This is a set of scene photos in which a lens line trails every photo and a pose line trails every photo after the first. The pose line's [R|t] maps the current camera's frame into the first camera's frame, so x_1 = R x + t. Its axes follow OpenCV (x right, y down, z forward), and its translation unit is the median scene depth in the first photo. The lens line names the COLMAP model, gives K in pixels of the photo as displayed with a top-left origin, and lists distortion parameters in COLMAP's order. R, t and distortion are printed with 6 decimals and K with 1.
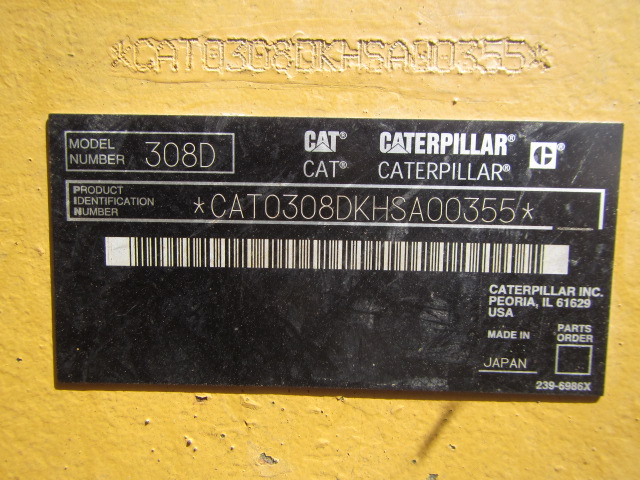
lens RADIAL K [[517.8, 0, 333.6], [0, 517.8, 236.8], [0, 0, 1]] dist [0.035950, -0.039655]
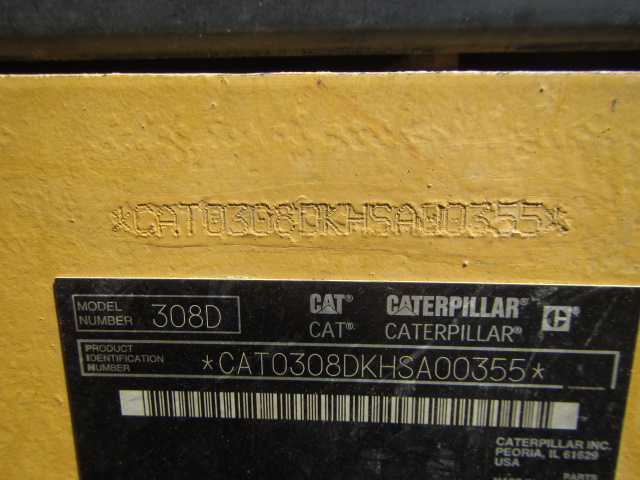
lens RADIAL K [[517.8, 0, 333.6], [0, 517.8, 236.8], [0, 0, 1]] dist [0.035950, -0.039655]
pose [[0.998779, -0.006499, -0.048979, 0.037638], [0.013843, 0.988415, 0.151143, -0.456565], [0.047430, -0.151637, 0.987298, 0.049400]]
